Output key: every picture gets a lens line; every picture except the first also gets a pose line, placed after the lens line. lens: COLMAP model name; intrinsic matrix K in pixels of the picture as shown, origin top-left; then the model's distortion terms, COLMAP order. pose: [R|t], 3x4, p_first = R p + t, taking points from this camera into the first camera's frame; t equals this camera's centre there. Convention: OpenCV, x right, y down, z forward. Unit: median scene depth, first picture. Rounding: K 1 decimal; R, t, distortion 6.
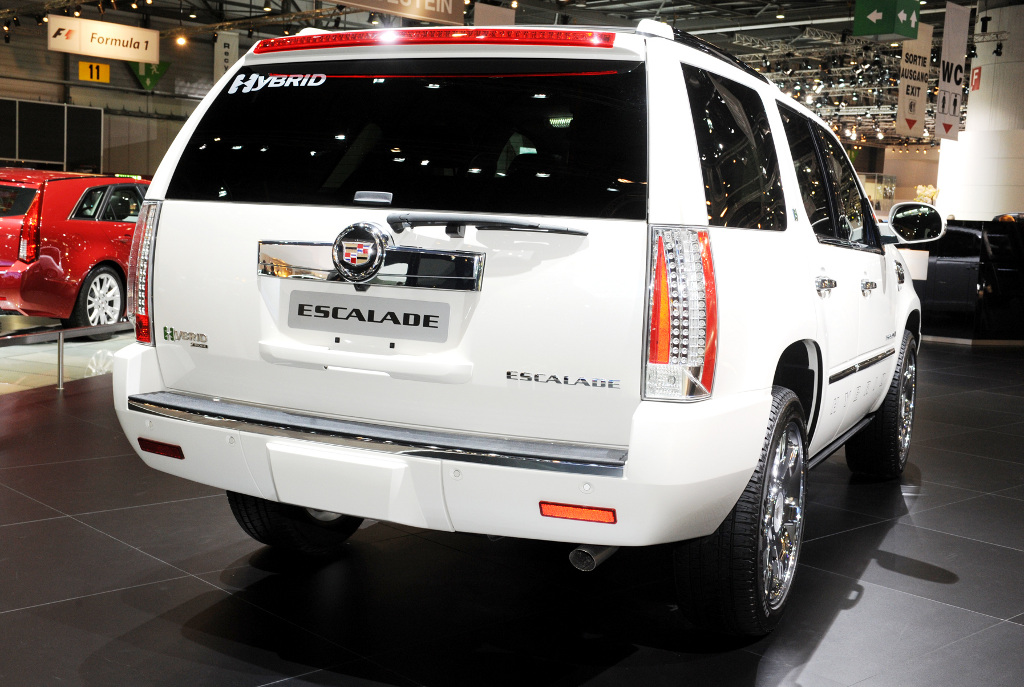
lens RADIAL K [[1236.2, 0, 512.0], [0, 1236.2, 343.5], [0, 0, 1]] dist [0.012416, 0.042444]
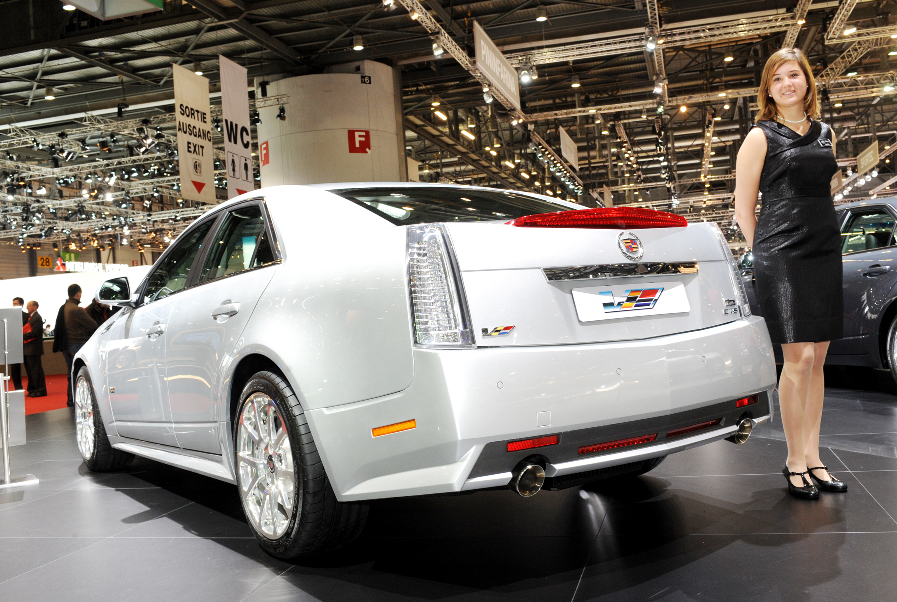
lens RADIAL K [[883.8, 0, 448.5], [0, 883.8, 301.0], [0, 0, 1]] dist [-0.003993, -0.003789]
pose [[0.851169, -0.105034, 0.514275, 0.140449], [0.166292, 0.983265, -0.074408, -0.024636], [-0.497853, 0.148854, 0.854391, 0.387841]]
